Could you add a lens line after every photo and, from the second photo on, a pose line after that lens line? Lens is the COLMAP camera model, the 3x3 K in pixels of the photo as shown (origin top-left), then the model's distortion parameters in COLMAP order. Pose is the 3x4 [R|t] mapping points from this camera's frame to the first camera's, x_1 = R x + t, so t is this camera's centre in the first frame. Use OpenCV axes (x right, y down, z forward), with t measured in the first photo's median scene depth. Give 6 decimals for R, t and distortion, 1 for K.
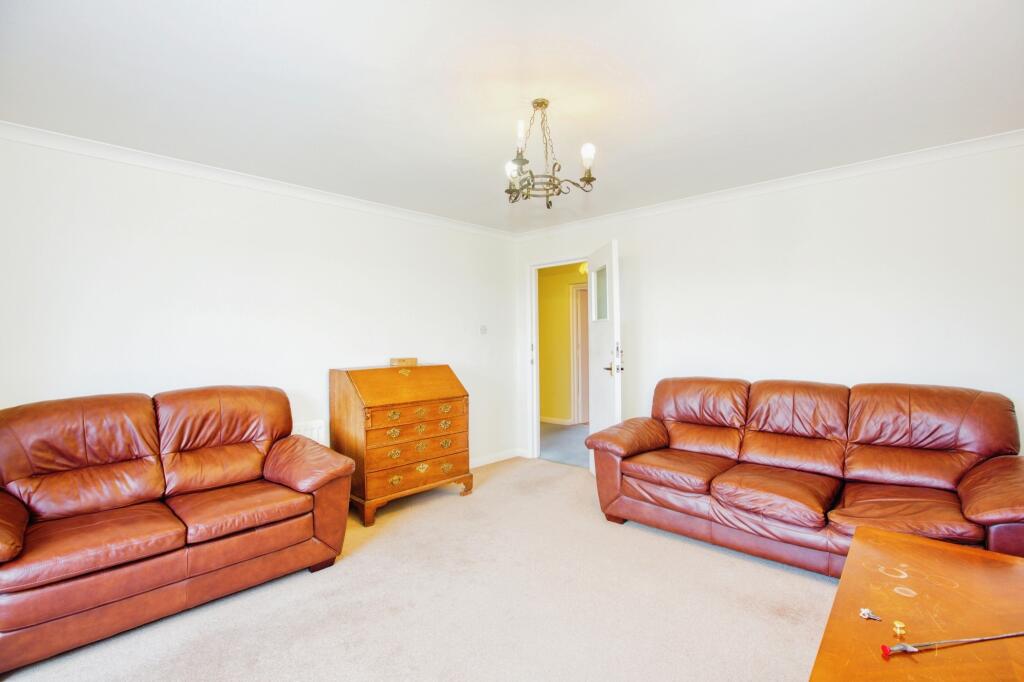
lens RADIAL K [[465.2, 0, 512.7], [0, 465.2, 344.7], [0, 0, 1]] dist [-0.032474, 0.003943]
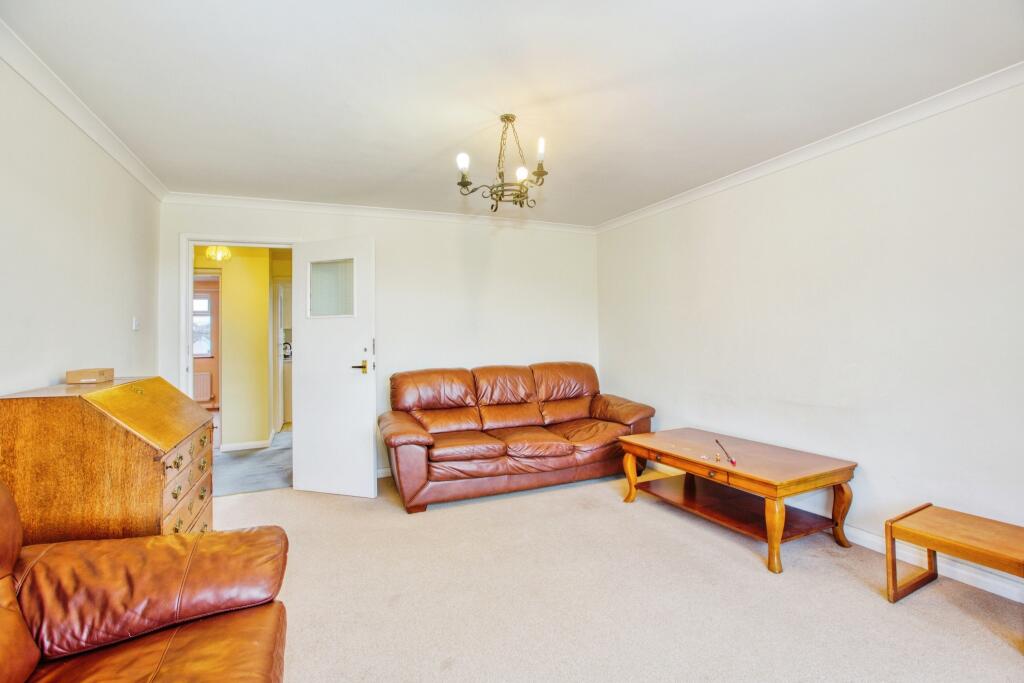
lens RADIAL K [[465.2, 0, 513.8], [0, 465.2, 336.6], [0, 0, 1]] dist [-0.032474, 0.003943]
pose [[0.398947, 0.002922, 0.916969, -0.730022], [0.018427, 0.999767, -0.011204, 0.007862], [-0.916789, 0.021367, 0.398801, 0.433672]]
